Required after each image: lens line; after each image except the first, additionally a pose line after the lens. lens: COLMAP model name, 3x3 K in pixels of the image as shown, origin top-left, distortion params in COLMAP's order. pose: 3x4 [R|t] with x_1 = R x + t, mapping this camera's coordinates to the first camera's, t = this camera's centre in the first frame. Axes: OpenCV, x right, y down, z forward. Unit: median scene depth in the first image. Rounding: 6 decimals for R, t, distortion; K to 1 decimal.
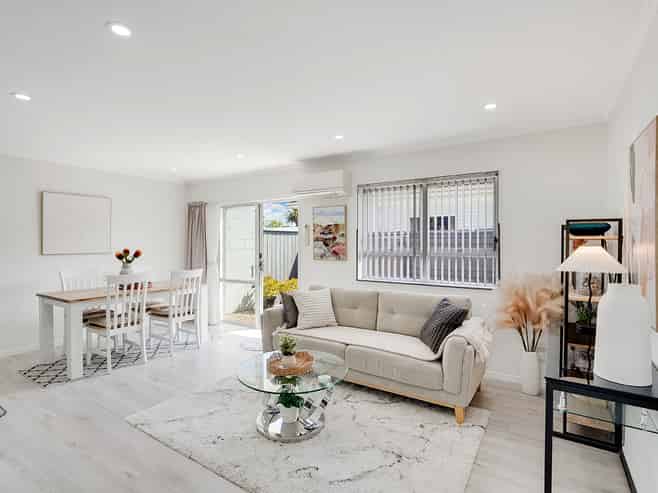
lens RADIAL K [[338.8, 0, 333.9], [0, 338.8, 246.7], [0, 0, 1]] dist [-0.015220, 0.008494]
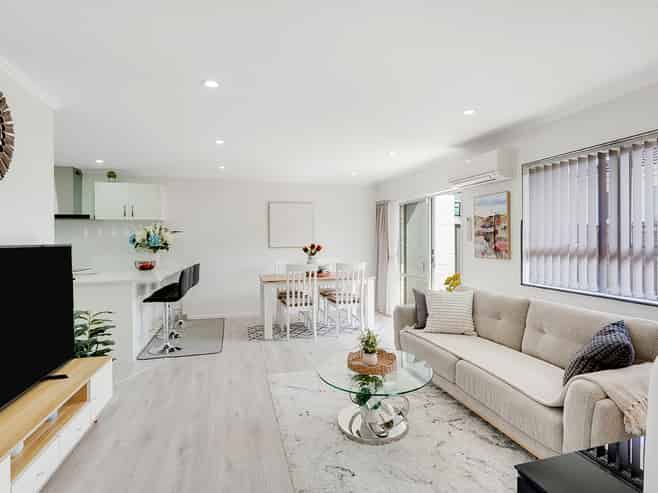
lens RADIAL K [[338.8, 0, 333.1], [0, 338.8, 240.8], [0, 0, 1]] dist [-0.015220, 0.008494]
pose [[0.754422, -0.000366, -0.656390, 0.261574], [-0.002438, 0.999991, -0.003360, 0.000306], [0.656385, 0.004136, 0.754415, 0.118555]]
